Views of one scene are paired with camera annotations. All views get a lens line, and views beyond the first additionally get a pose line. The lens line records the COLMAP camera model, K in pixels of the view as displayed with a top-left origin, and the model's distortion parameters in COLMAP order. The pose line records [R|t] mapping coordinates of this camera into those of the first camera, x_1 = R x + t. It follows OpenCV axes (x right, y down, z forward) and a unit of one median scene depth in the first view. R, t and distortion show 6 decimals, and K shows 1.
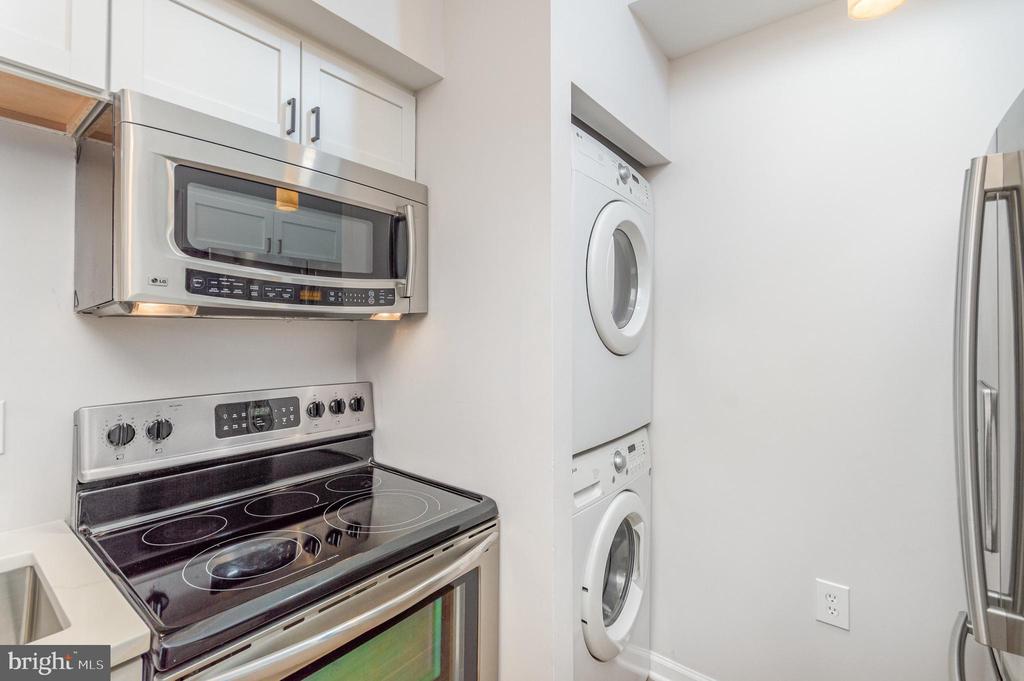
lens RADIAL K [[463.2, 0, 509.9], [0, 463.2, 320.1], [0, 0, 1]] dist [0.005097, -0.000489]
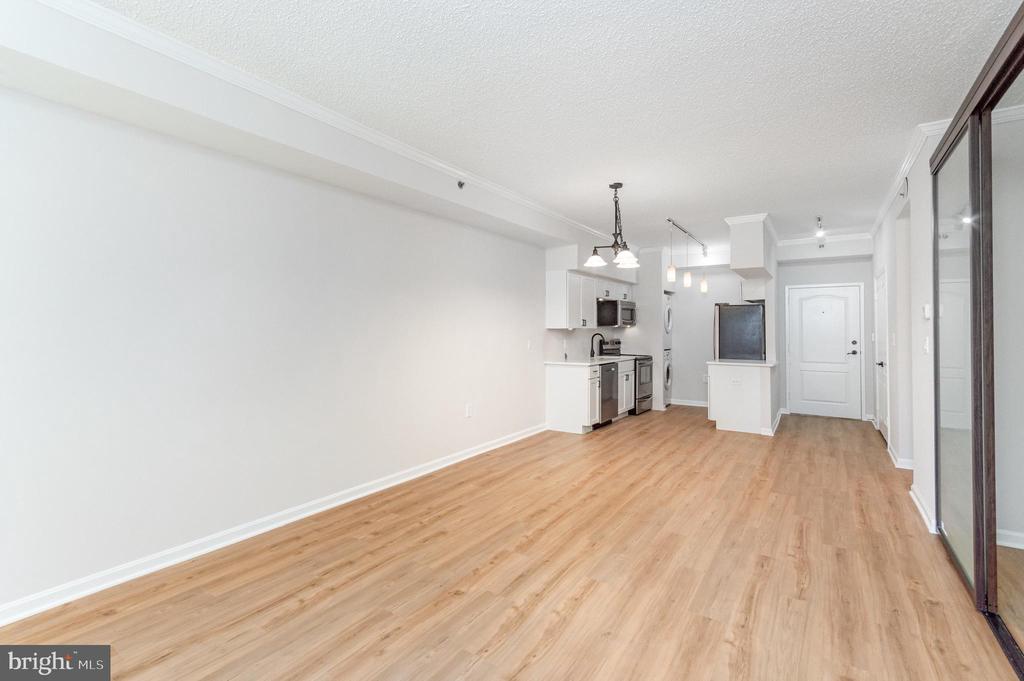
lens RADIAL K [[463.2, 0, 513.8], [0, 463.2, 323.3], [0, 0, 1]] dist [0.005097, -0.000489]
pose [[0.996192, 0.003650, 0.087112, -2.143283], [-0.004441, 0.999951, 0.008885, -0.090770], [-0.087076, -0.009238, 0.996159, -4.485131]]
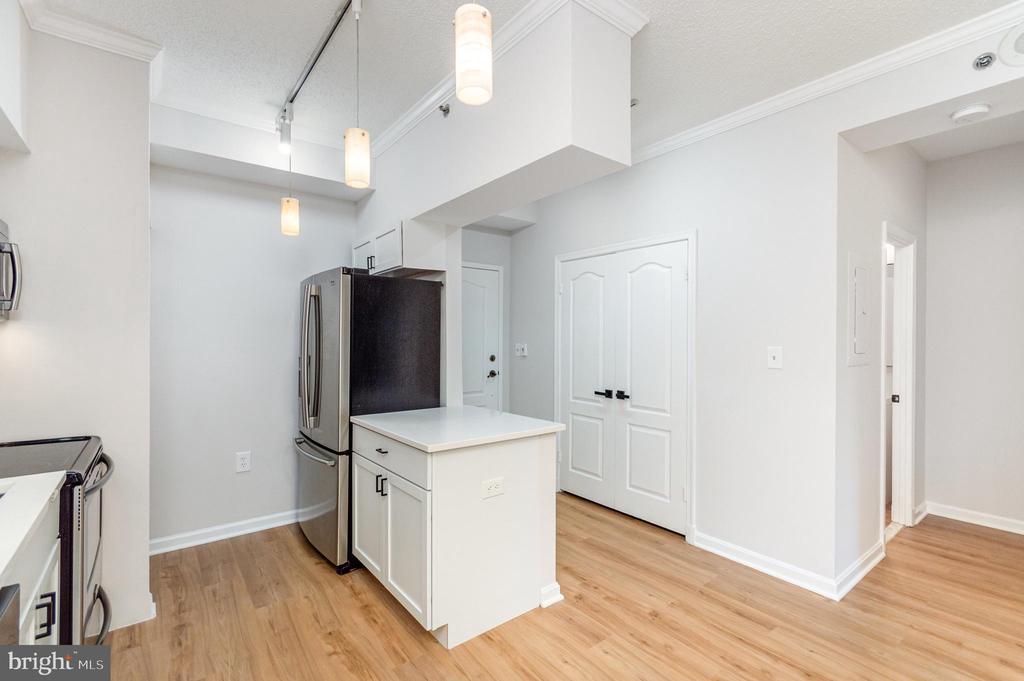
lens RADIAL K [[463.2, 0, 510.6], [0, 463.2, 341.6], [0, 0, 1]] dist [0.005097, -0.000489]
pose [[0.238227, -0.006762, 0.971186, -1.158439], [-0.023910, 0.999632, 0.012825, -0.016558], [-0.970915, -0.026276, 0.237978, -0.754769]]
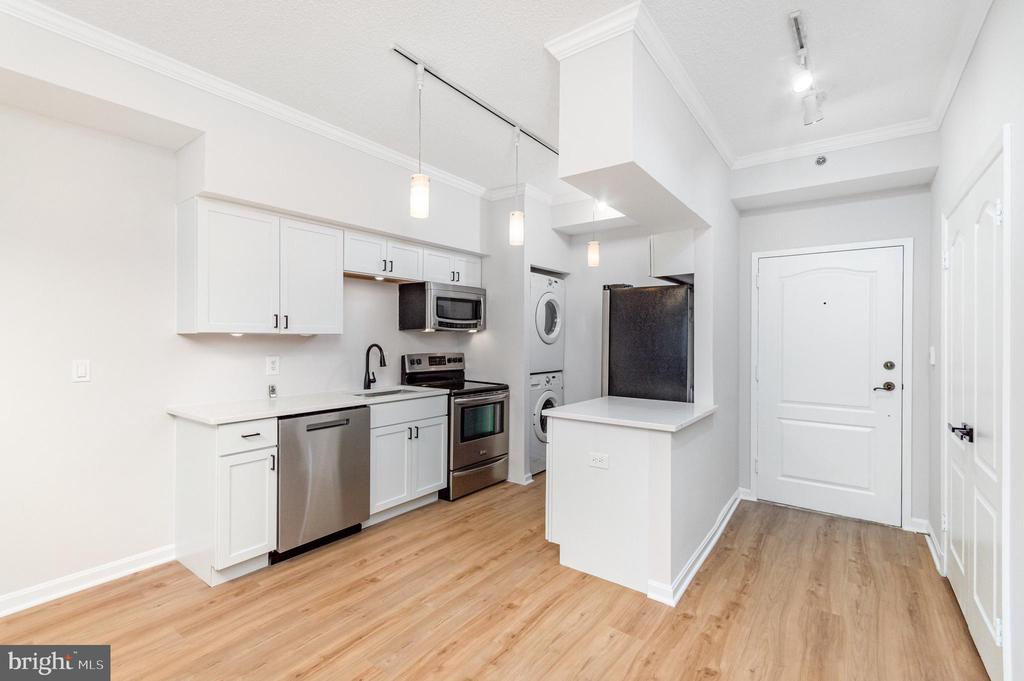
lens RADIAL K [[463.2, 0, 512.8], [0, 463.2, 333.8], [0, 0, 1]] dist [0.005097, -0.000489]
pose [[0.999422, 0.006522, 0.033351, -0.098389], [-0.007238, 0.999745, 0.021400, -0.058710], [-0.033202, -0.021629, 0.999215, -2.176454]]
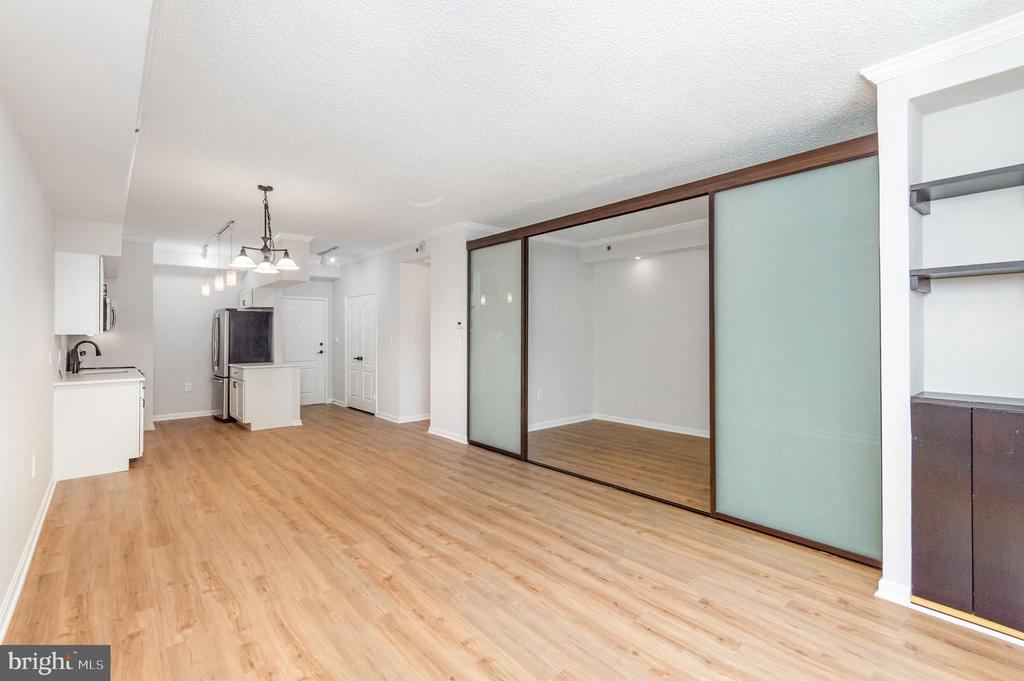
lens RADIAL K [[463.2, 0, 514.0], [0, 463.2, 334.3], [0, 0, 1]] dist [0.005097, -0.000489]
pose [[0.180639, -0.001267, 0.983549, -3.874820], [-0.021202, 0.999762, 0.005182, -0.084715], [-0.983321, -0.021790, 0.180569, -3.620821]]
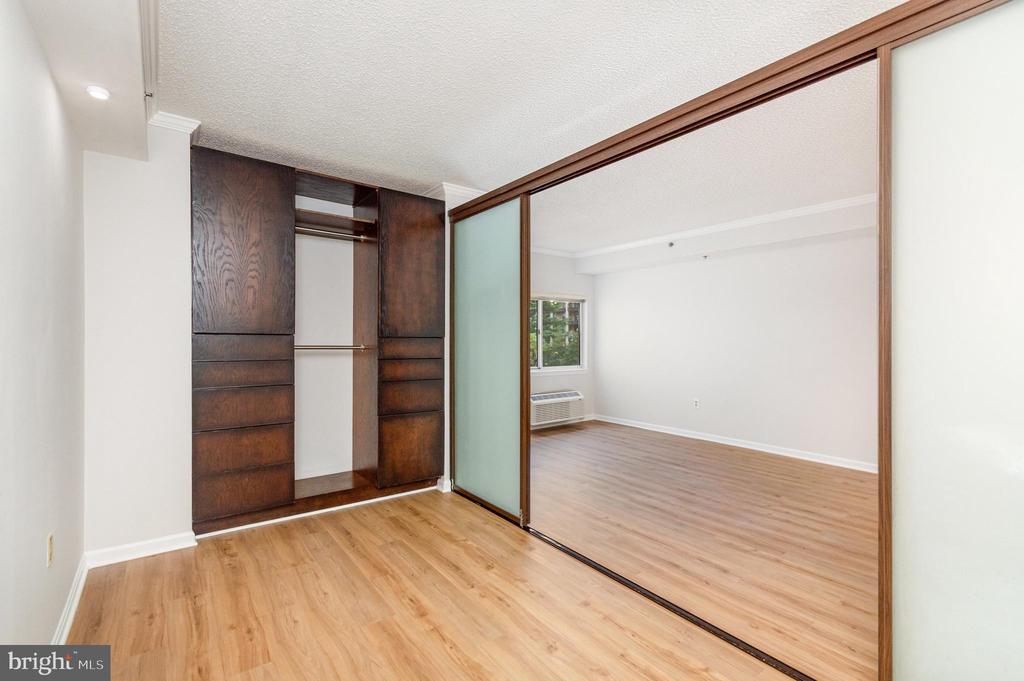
lens RADIAL K [[463.2, 0, 514.9], [0, 463.2, 341.3], [0, 0, 1]] dist [0.005097, -0.000489]
pose [[-0.235989, 0.007492, -0.971727, 0.910408], [0.019871, 0.999798, 0.002883, -0.095162], [0.971553, -0.018629, -0.236090, -3.703819]]
